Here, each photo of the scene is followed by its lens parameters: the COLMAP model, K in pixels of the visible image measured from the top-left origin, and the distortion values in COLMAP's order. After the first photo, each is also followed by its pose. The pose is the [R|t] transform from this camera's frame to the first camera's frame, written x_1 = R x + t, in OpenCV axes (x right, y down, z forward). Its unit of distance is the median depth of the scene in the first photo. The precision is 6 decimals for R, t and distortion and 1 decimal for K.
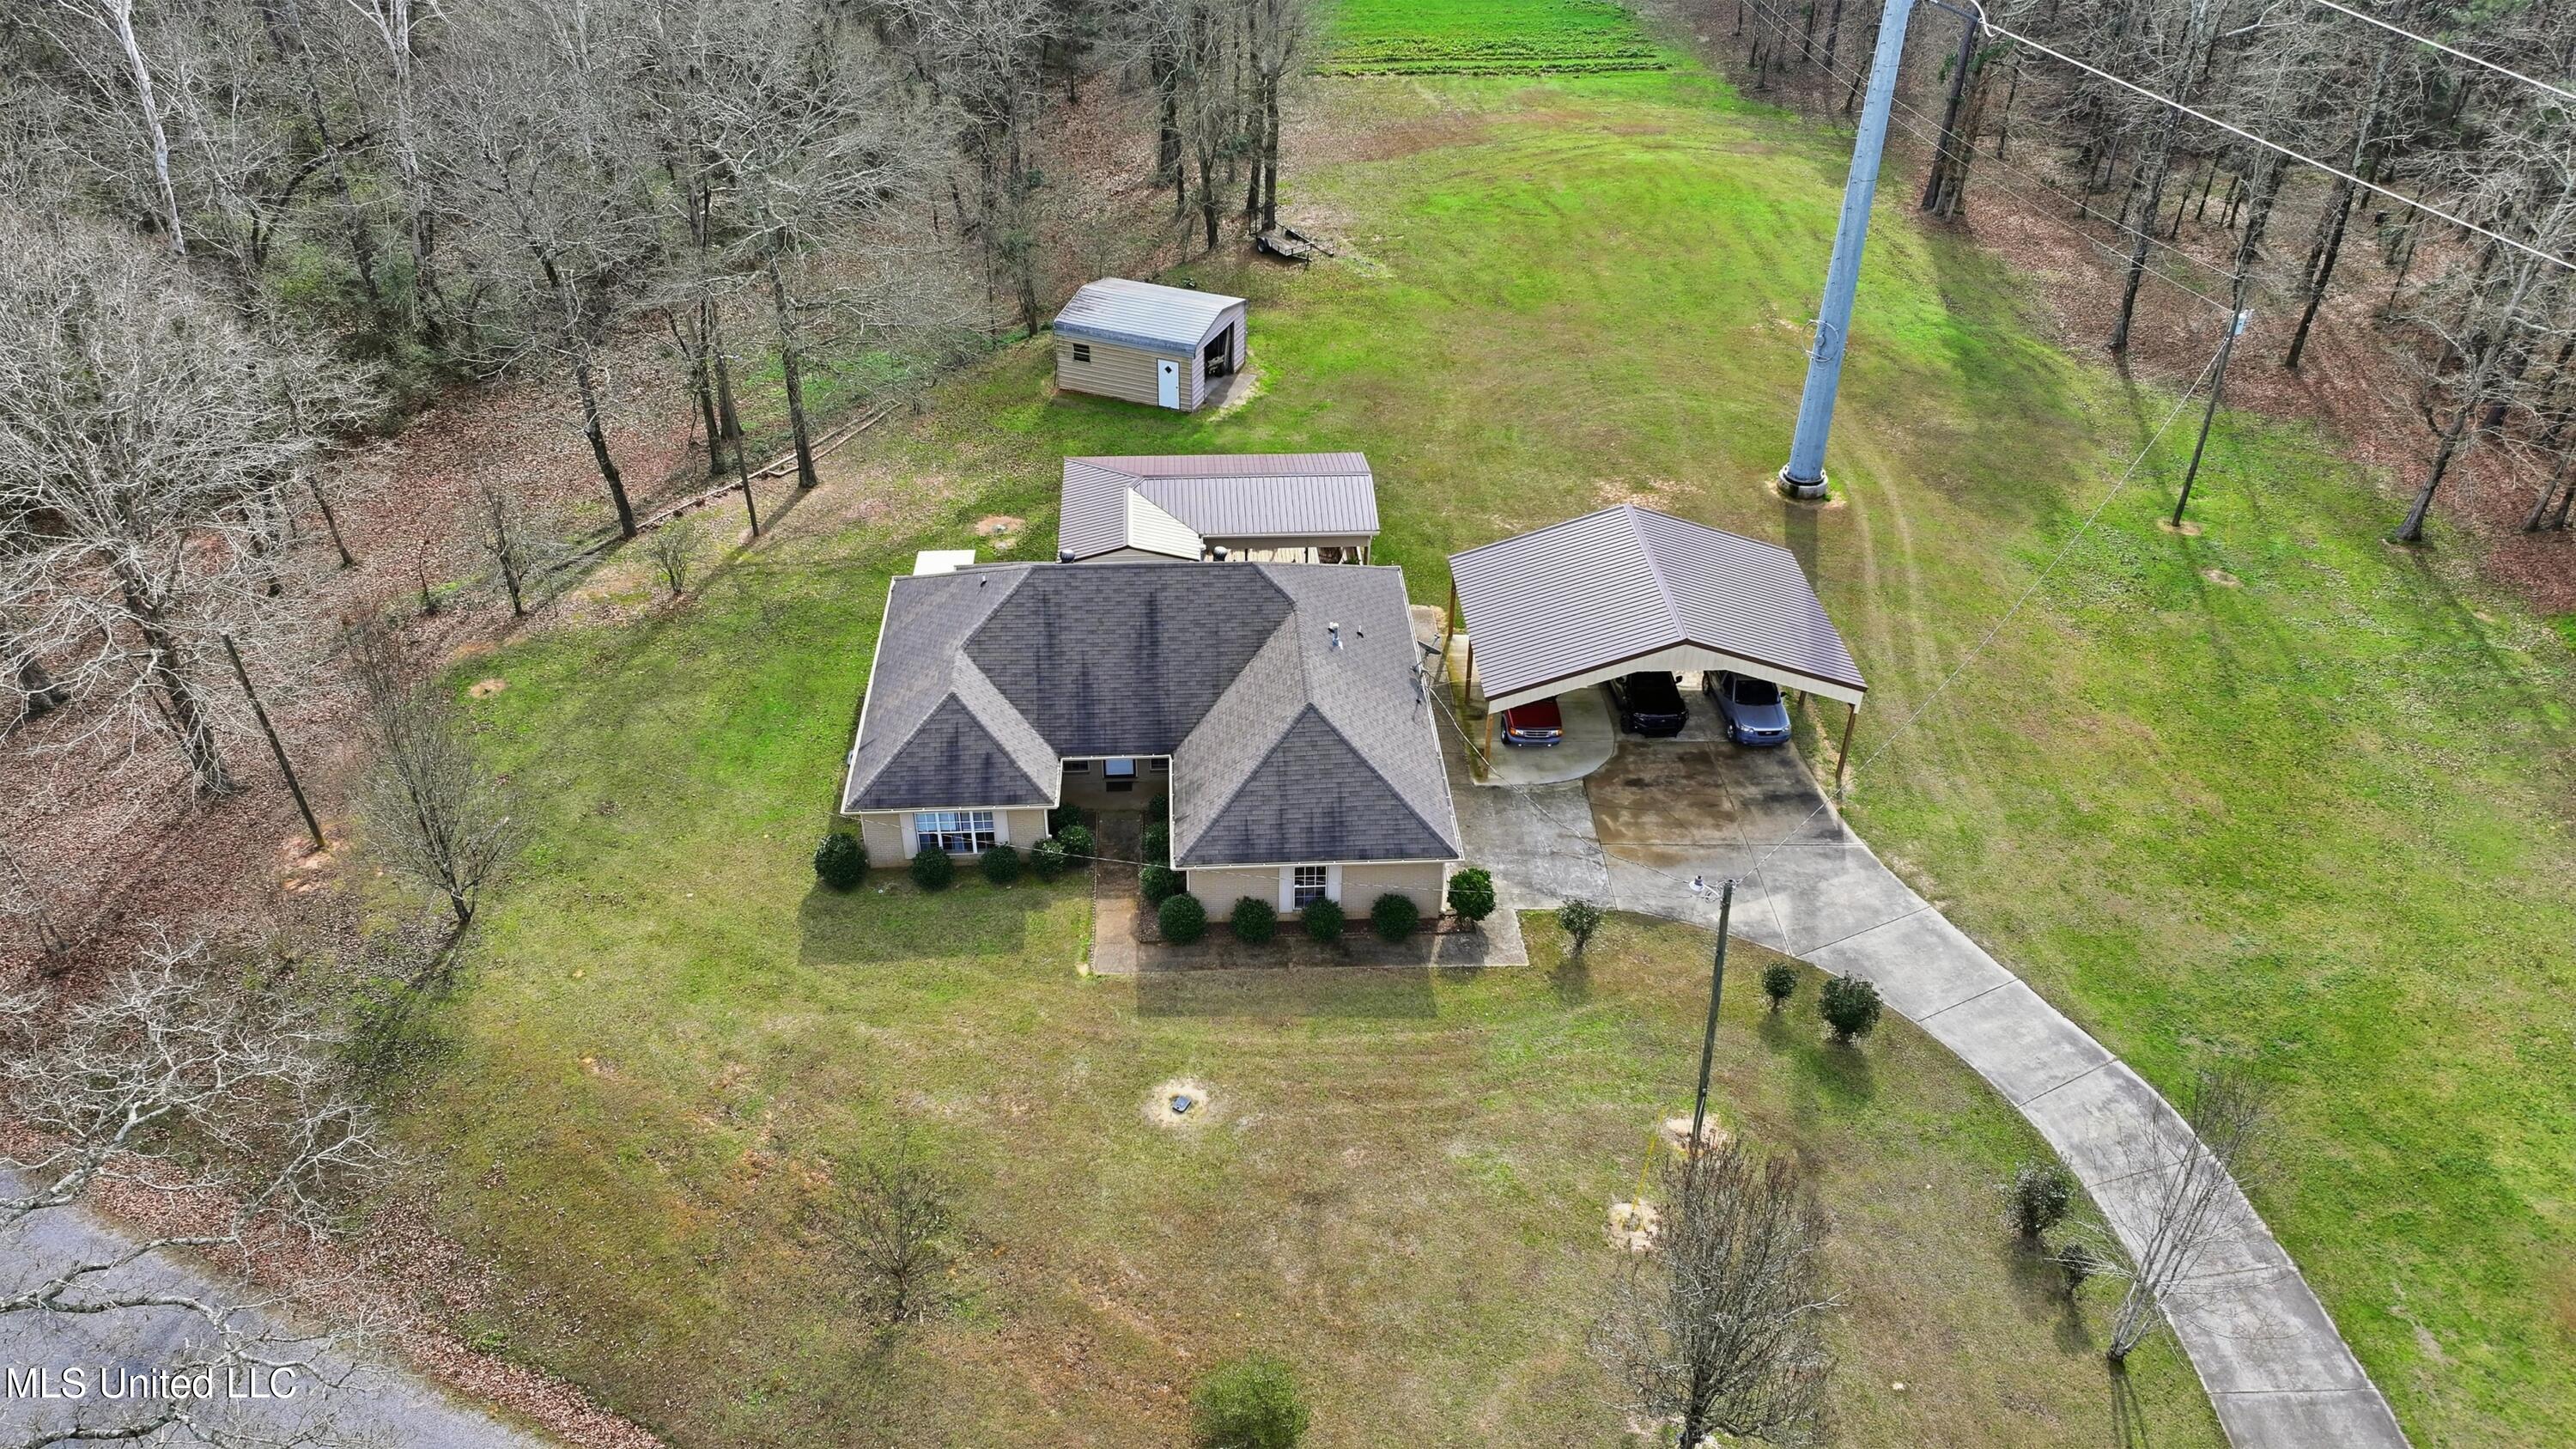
lens RADIAL K [[1817.2, 0, 1297.6], [0, 1817.2, 719.1], [0, 0, 1]] dist [-0.001680, 0.017178]
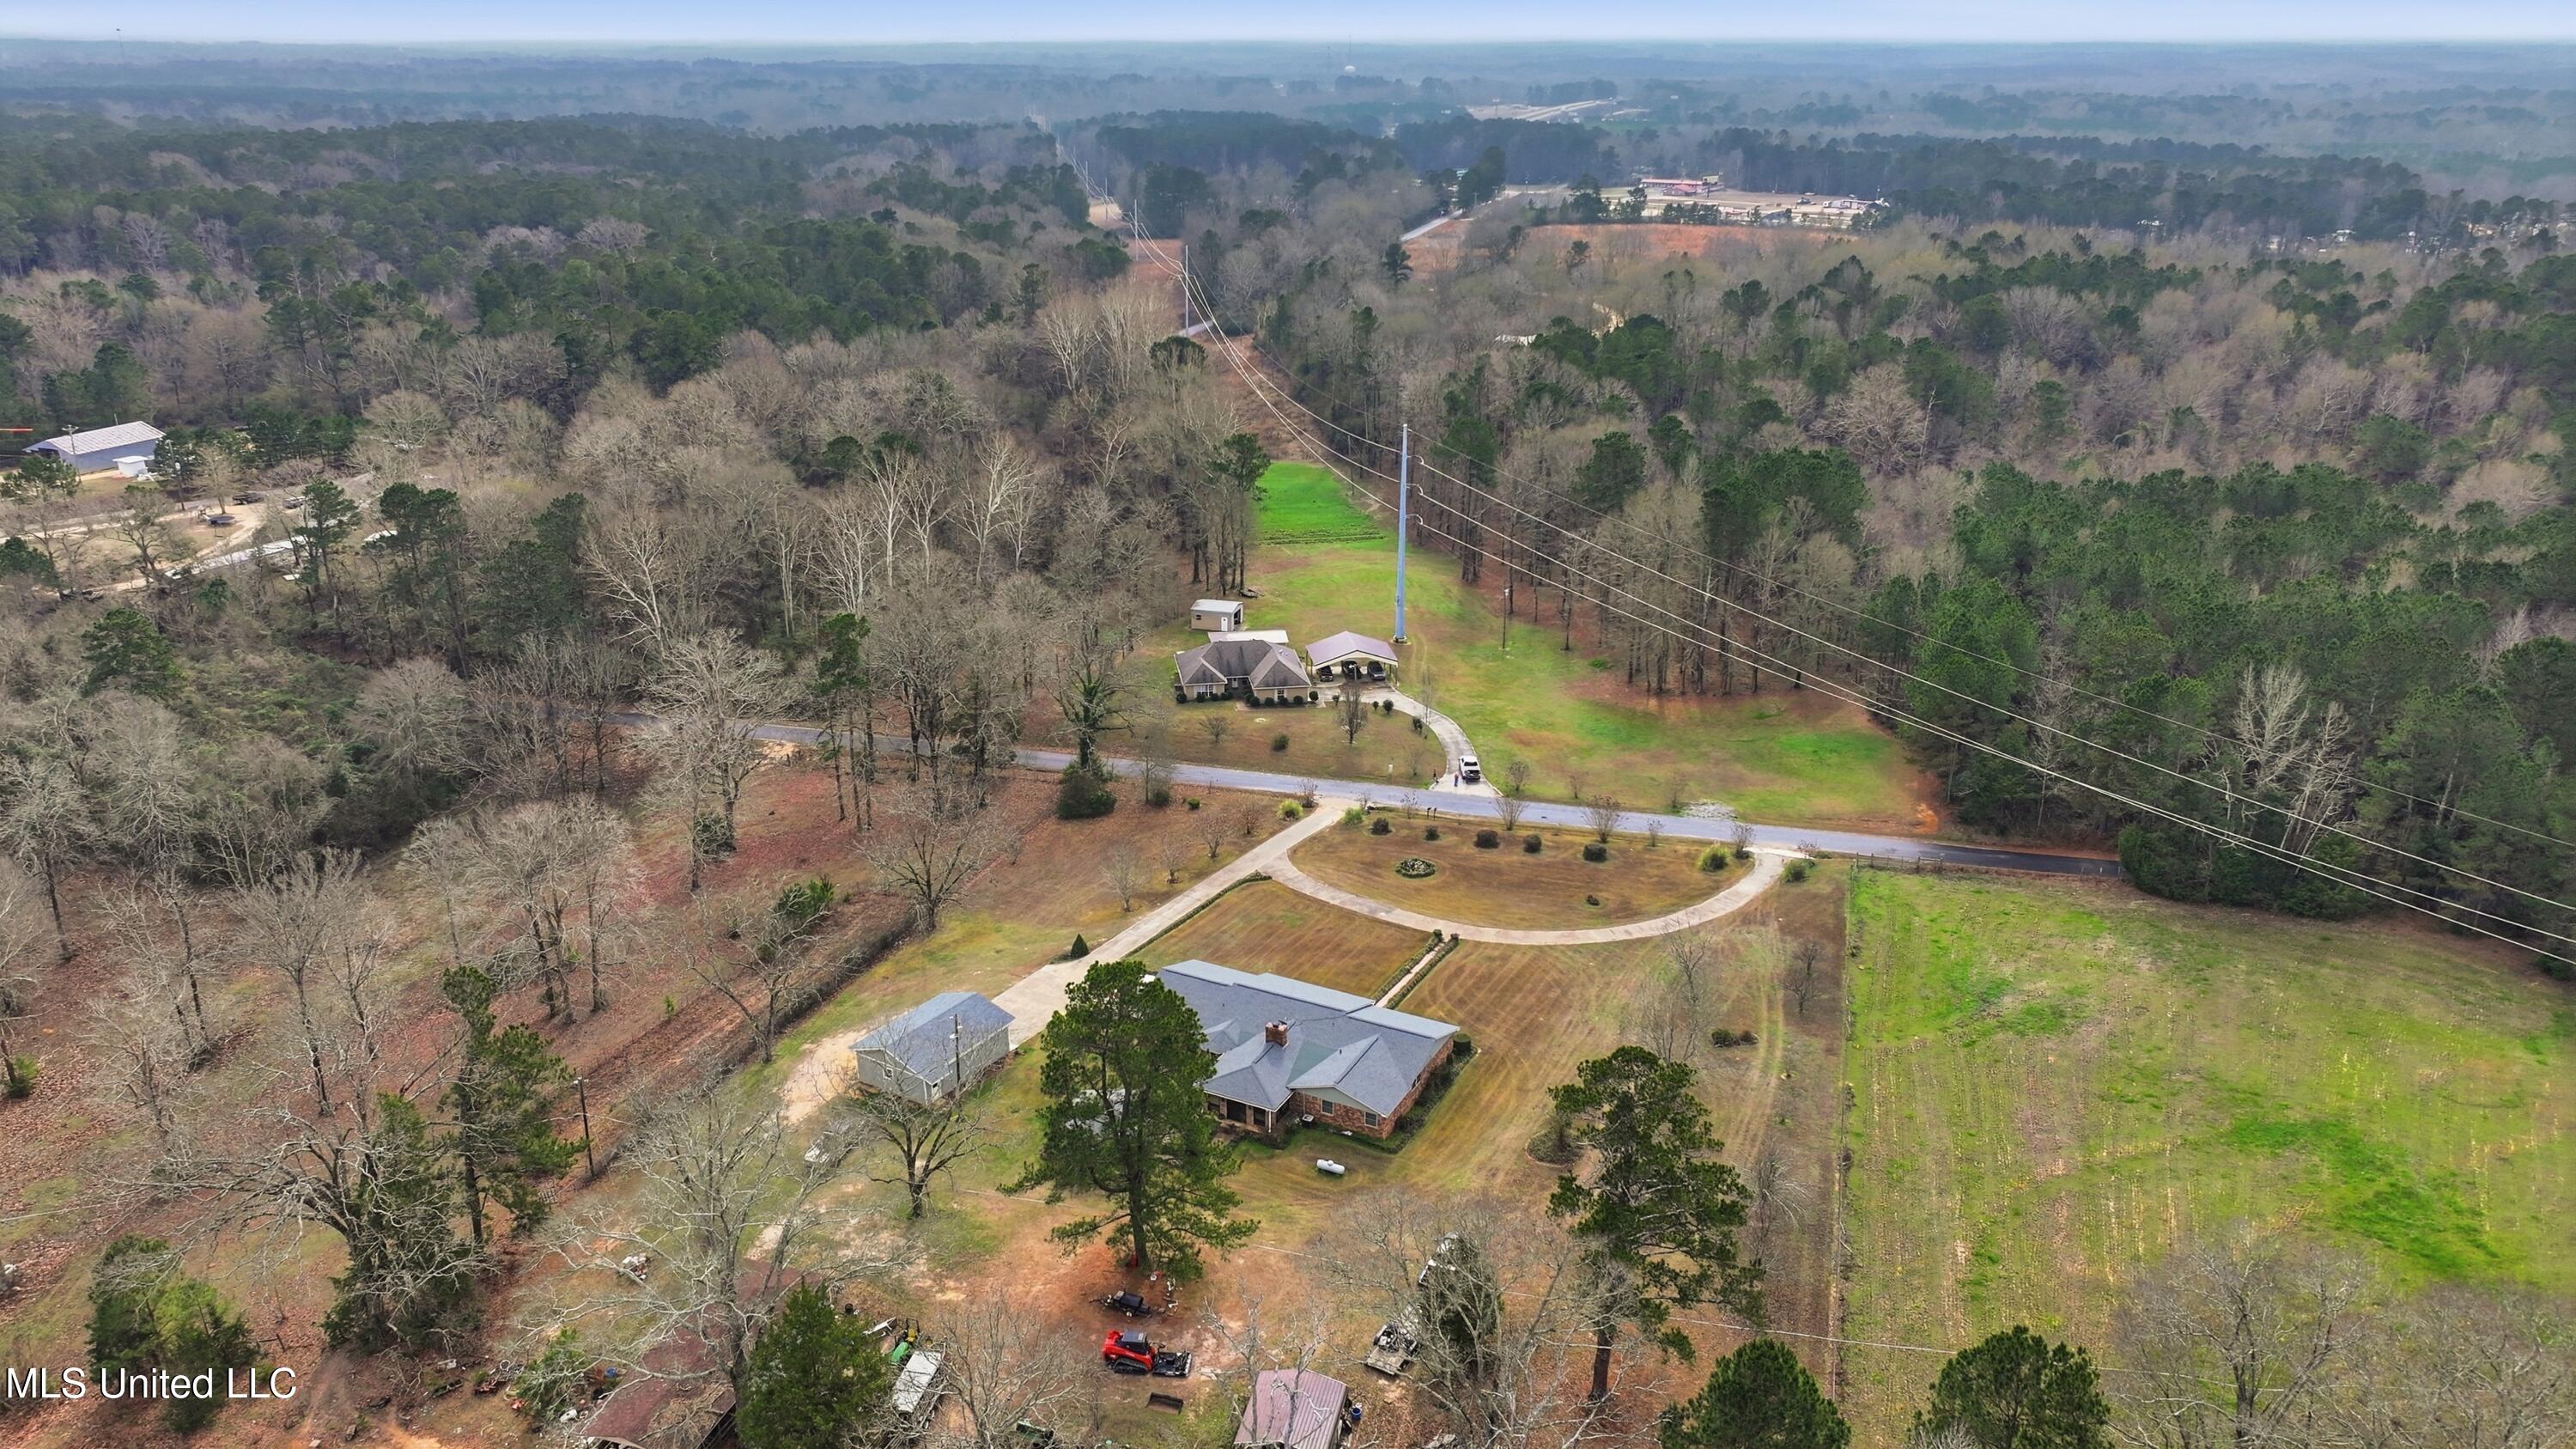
lens RADIAL K [[1817.2, 0, 1288.8], [0, 1817.2, 726.8], [0, 0, 1]] dist [-0.001680, 0.017178]
pose [[0.996269, -0.044291, 0.074074, -0.325043], [0.061329, 0.967190, -0.246542, 1.333694], [-0.060724, 0.250165, 0.966297, -3.570334]]
